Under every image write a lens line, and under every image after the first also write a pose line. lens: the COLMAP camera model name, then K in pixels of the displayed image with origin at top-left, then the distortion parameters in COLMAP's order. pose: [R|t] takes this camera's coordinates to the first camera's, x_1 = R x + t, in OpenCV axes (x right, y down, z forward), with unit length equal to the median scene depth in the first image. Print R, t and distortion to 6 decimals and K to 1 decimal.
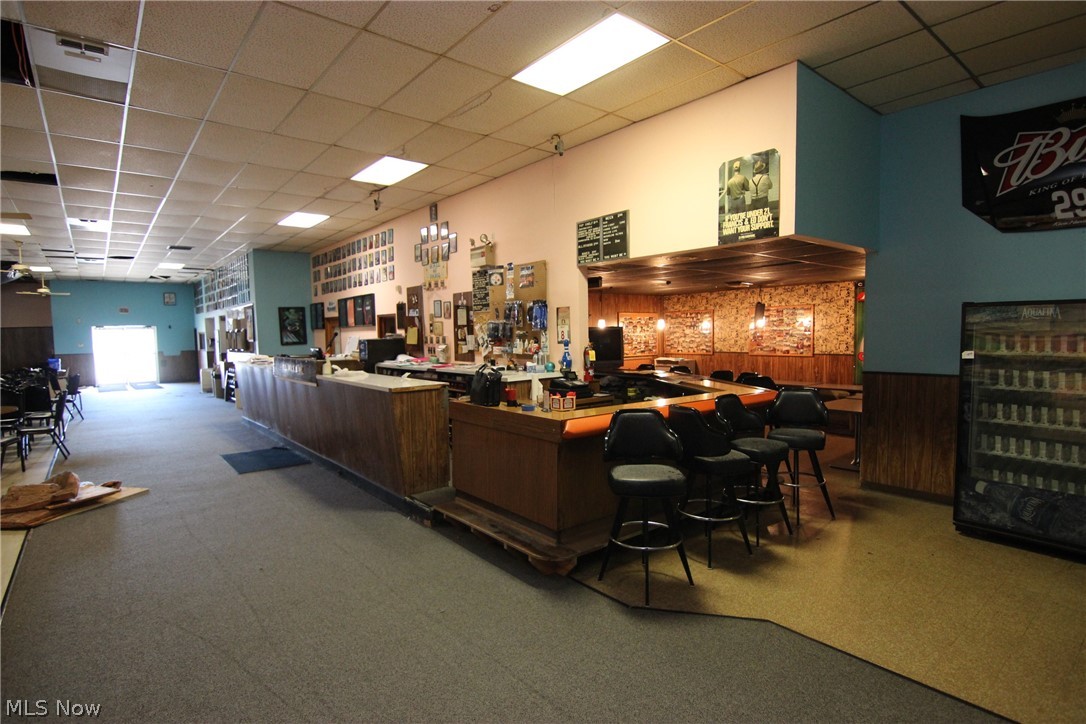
lens RADIAL K [[549.5, 0, 535.9], [0, 549.5, 370.7], [0, 0, 1]] dist [-0.010992, -0.006250]
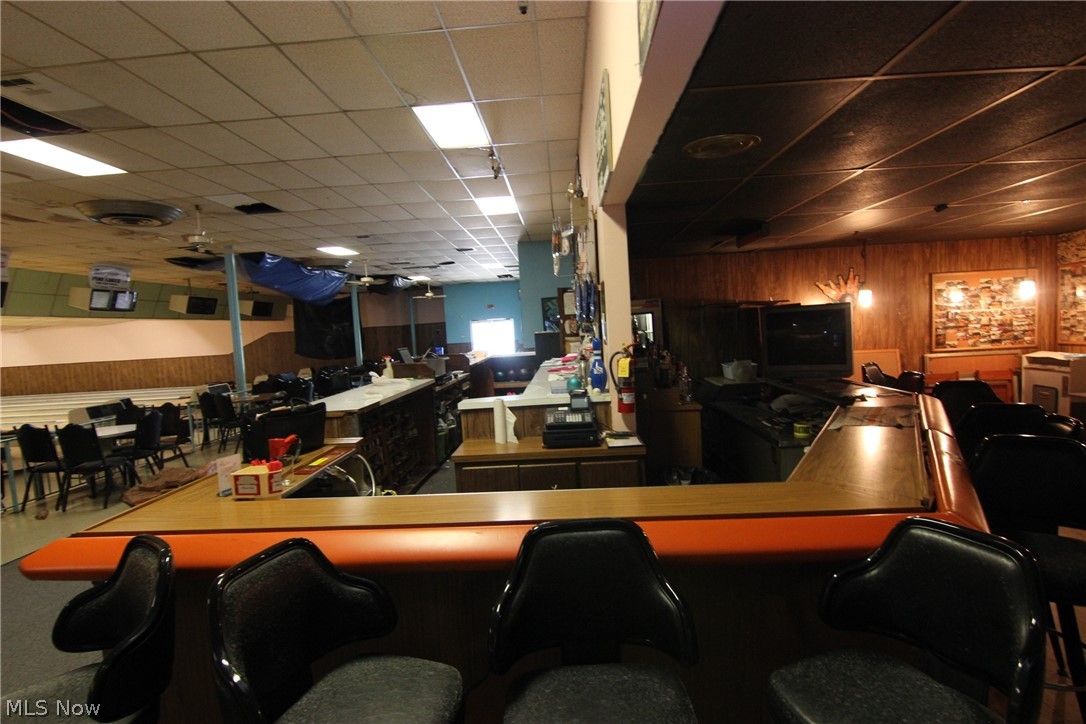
lens RADIAL K [[549.5, 0, 538.9], [0, 549.5, 371.0], [0, 0, 1]] dist [-0.010992, -0.006250]
pose [[0.746970, 0.026945, -0.664312, 0.223415], [-0.002864, 0.999300, 0.037312, -0.024764], [0.664852, -0.025969, 0.746524, 0.299429]]
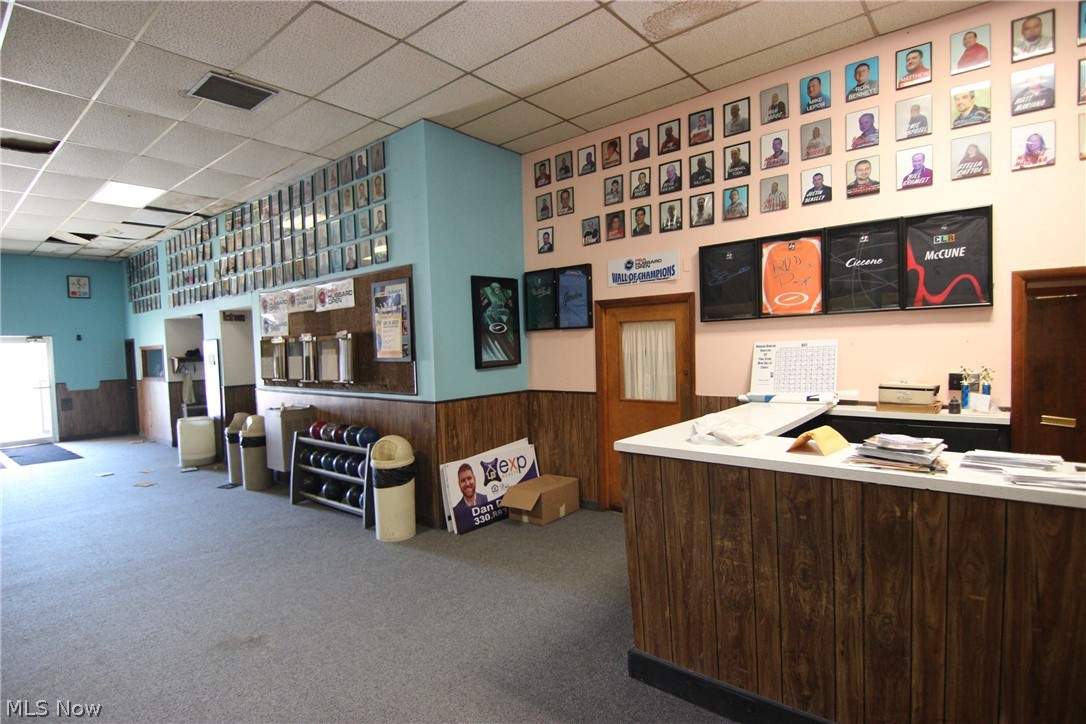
lens RADIAL K [[549.5, 0, 542.3], [0, 549.5, 366.8], [0, 0, 1]] dist [-0.010992, -0.006250]
pose [[0.982072, -0.024642, 0.186886, -0.585953], [0.029909, 0.999230, -0.025413, -0.043820], [-0.186116, 0.030547, 0.982053, 0.702457]]
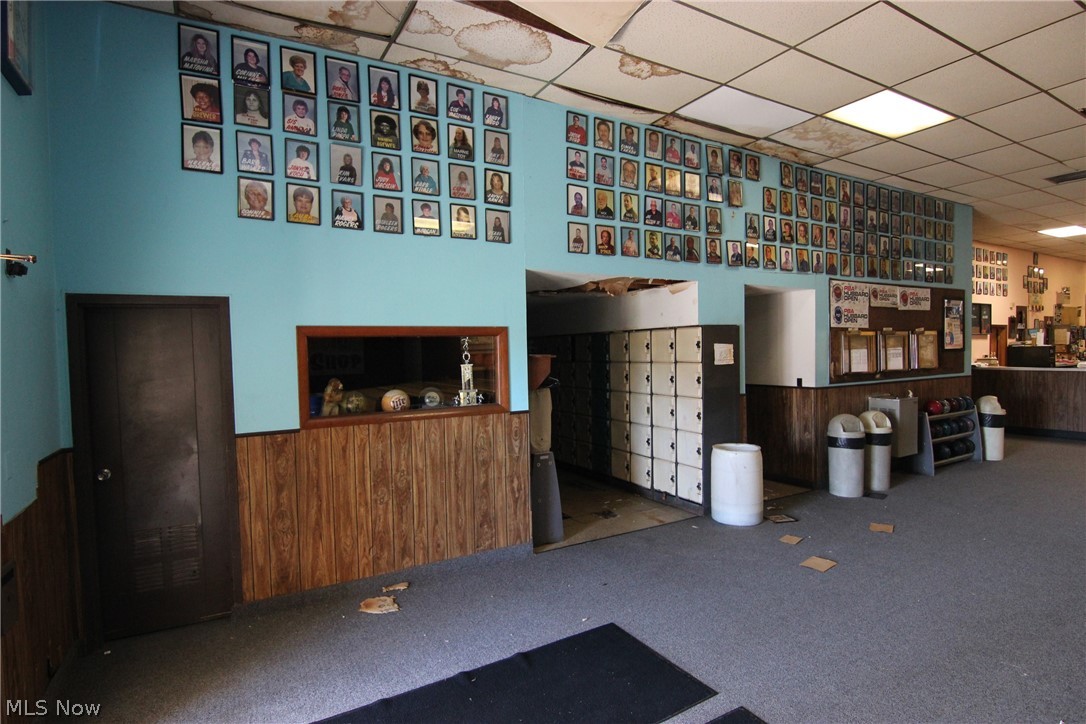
lens RADIAL K [[549.5, 0, 545.3], [0, 549.5, 360.5], [0, 0, 1]] dist [-0.010992, -0.006250]
pose [[0.147117, -0.022879, 0.988854, -1.547572], [0.073117, 0.997249, 0.012195, -0.110653], [-0.986413, 0.070508, 0.148385, 1.780587]]
